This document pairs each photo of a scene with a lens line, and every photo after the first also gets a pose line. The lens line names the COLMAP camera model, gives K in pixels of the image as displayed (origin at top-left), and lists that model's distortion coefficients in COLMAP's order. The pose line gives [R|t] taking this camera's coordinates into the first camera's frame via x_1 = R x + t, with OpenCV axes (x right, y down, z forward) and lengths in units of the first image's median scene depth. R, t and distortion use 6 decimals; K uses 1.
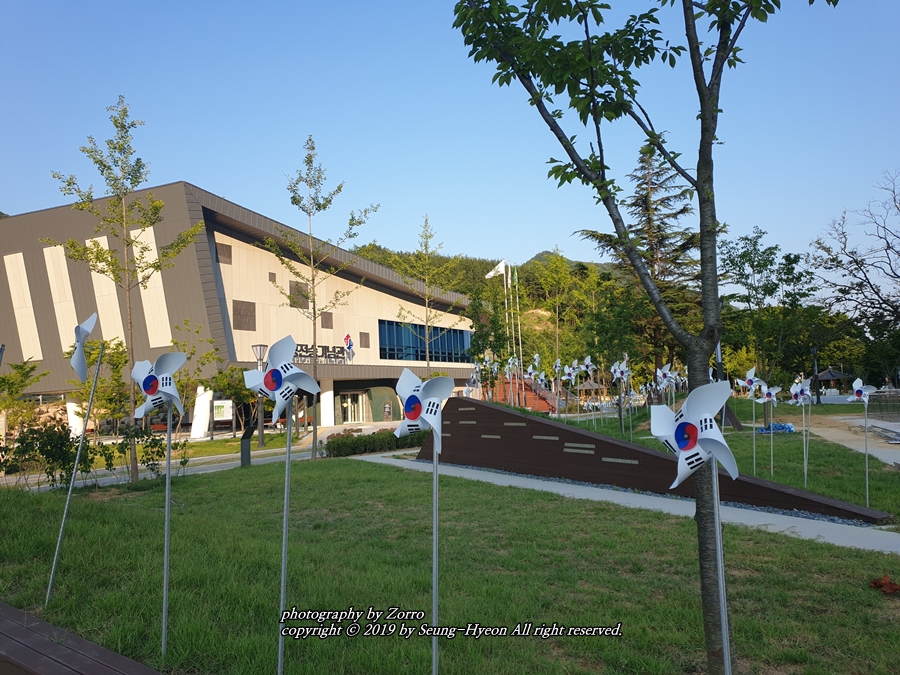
lens RADIAL K [[707.2, 0, 450.0], [0, 707.2, 337.5], [0, 0, 1]] dist [0.001876, 0.000340]
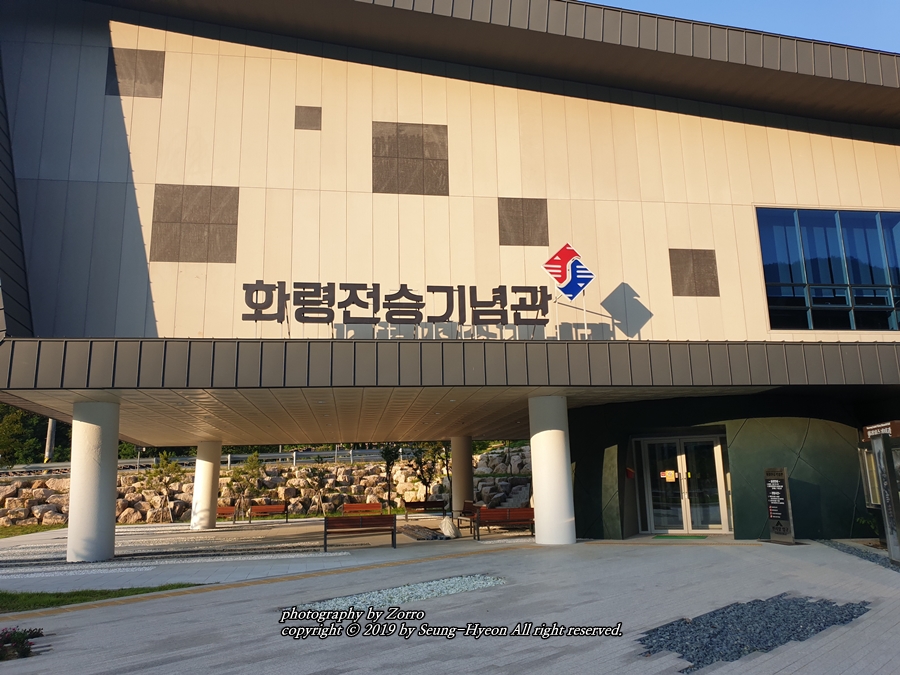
lens RADIAL K [[707.2, 0, 450.0], [0, 707.2, 337.5], [0, 0, 1]] dist [0.001876, 0.000340]
pose [[0.629101, -0.115422, -0.768707, 0.056912], [0.059374, 0.993161, -0.100533, 0.063112], [0.775053, 0.017604, 0.631651, 0.769138]]
